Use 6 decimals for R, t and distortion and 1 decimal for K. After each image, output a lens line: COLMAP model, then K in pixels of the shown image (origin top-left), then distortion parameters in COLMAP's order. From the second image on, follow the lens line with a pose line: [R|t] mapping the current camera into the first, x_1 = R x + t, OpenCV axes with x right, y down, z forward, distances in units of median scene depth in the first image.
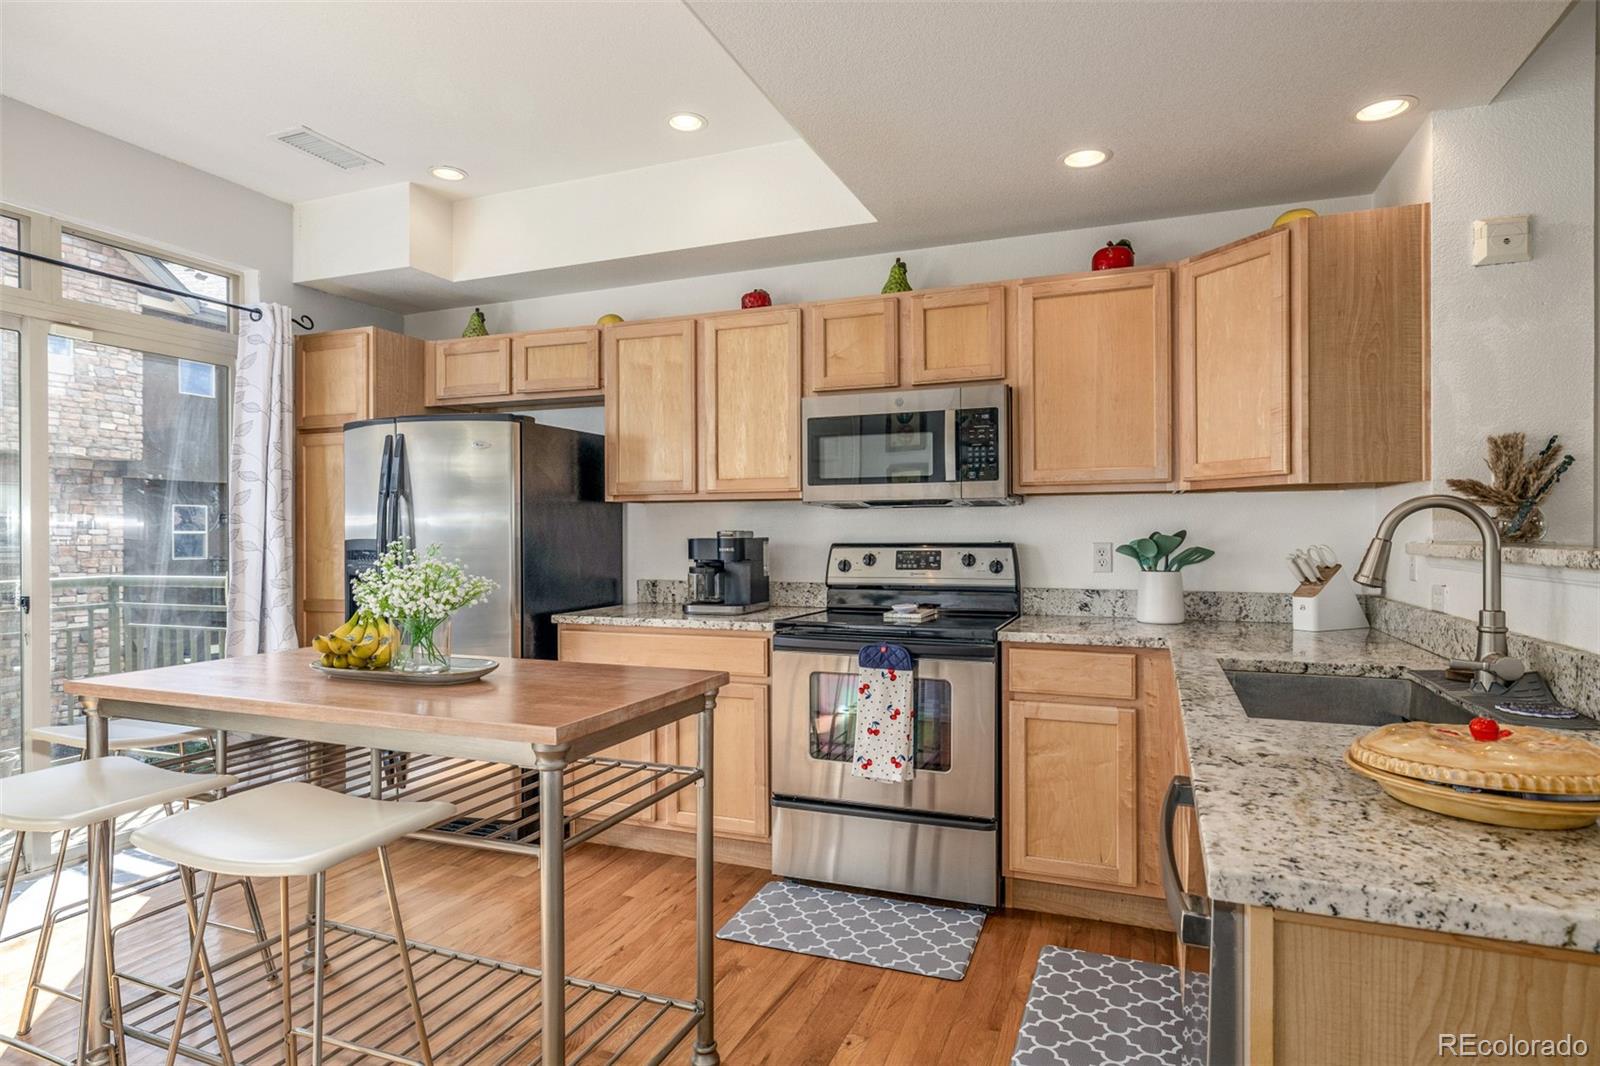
lens RADIAL K [[866.4, 0, 800.3], [0, 866.4, 529.3], [0, 0, 1]] dist [0.001840, -0.000996]
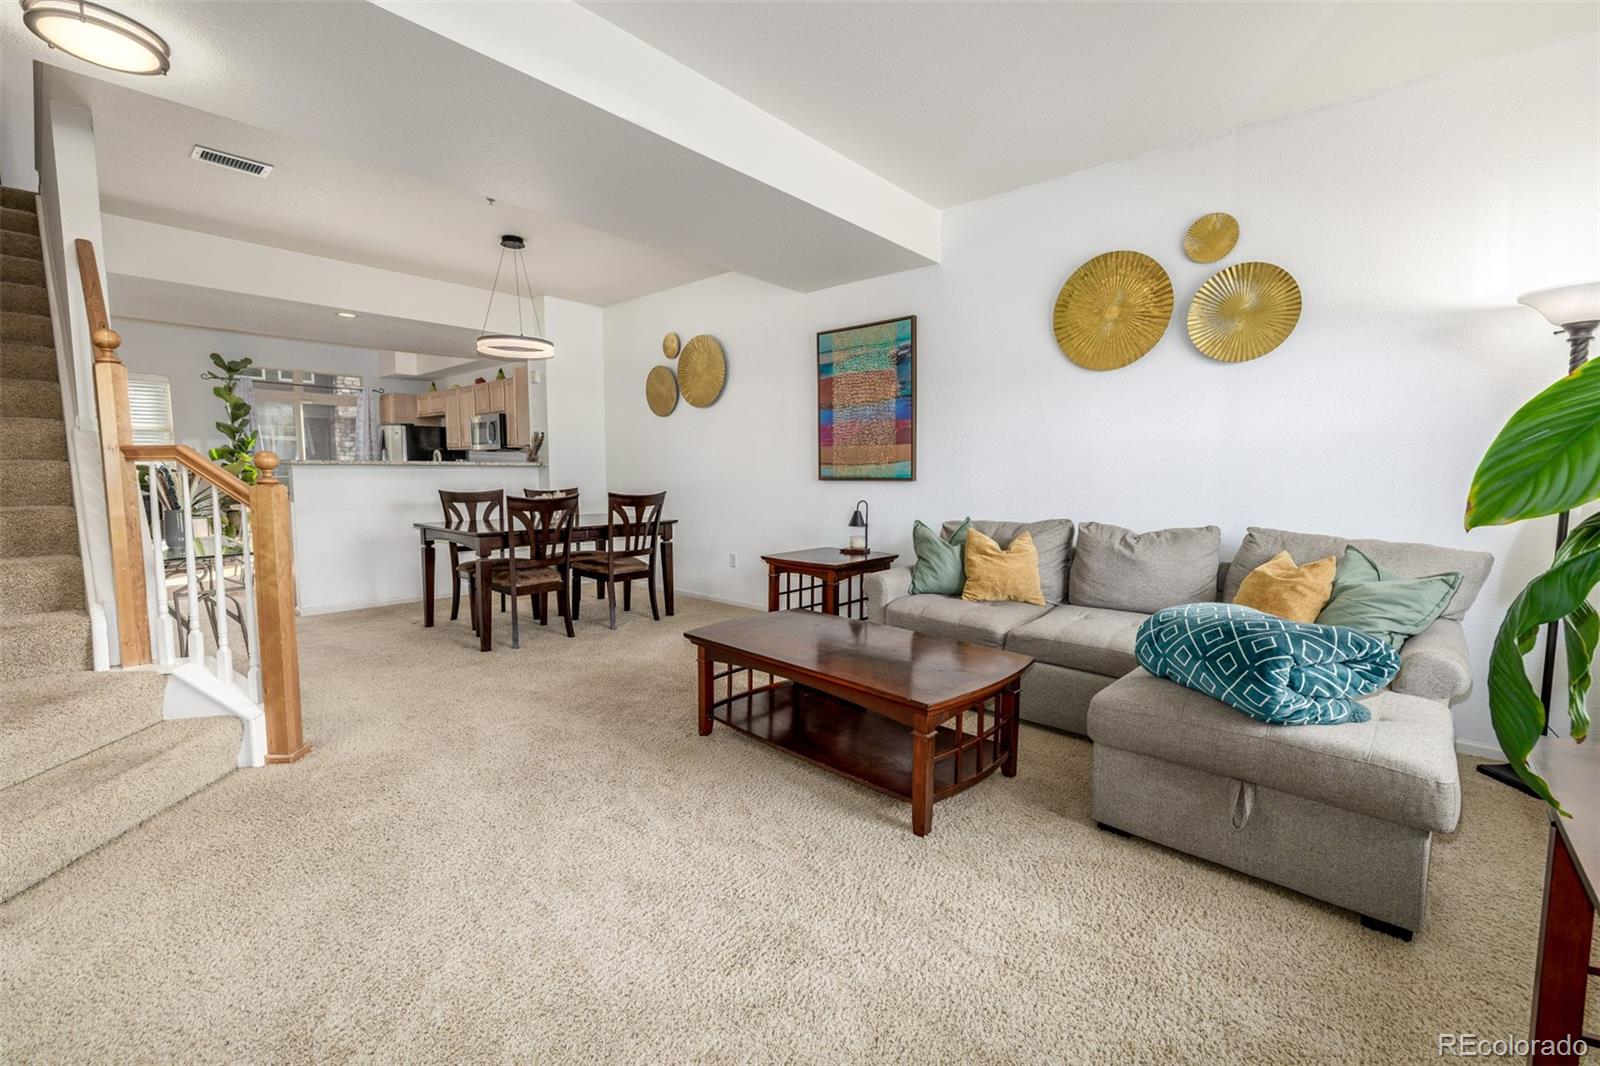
lens RADIAL K [[666.3, 0, 797.1], [0, 666.3, 525.8], [0, 0, 1]] dist [-0.000635, 0.000099]
pose [[0.940058, 0.034974, -0.339215, 2.081792], [-0.003588, 0.995686, 0.092713, 0.015901], [0.340995, -0.085939, 0.936129, -0.949891]]
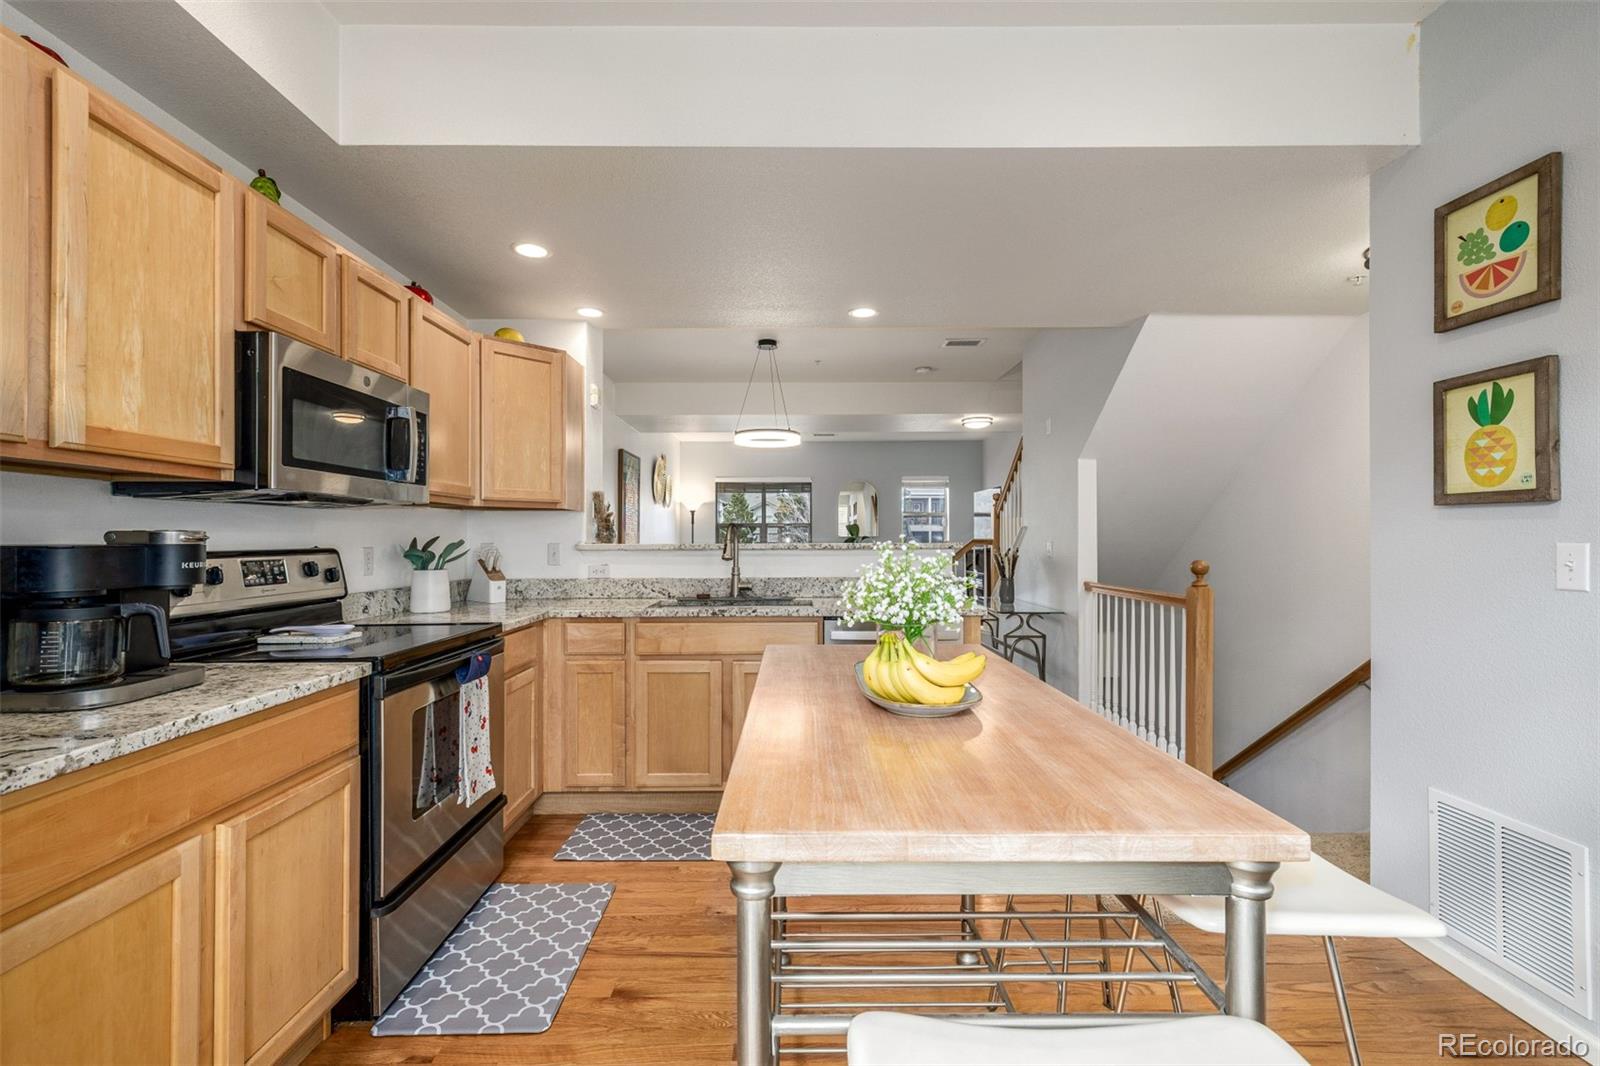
lens RADIAL K [[722.5, 0, 800.0], [0, 722.5, 533.0], [0, 0, 1]] dist [0.000136, 0.000053]
pose [[-0.393759, 0.011119, 0.919146, -0.695081], [-0.001848, 0.999915, -0.012888, 0.008364], [-0.919212, -0.006773, -0.393705, 0.889684]]
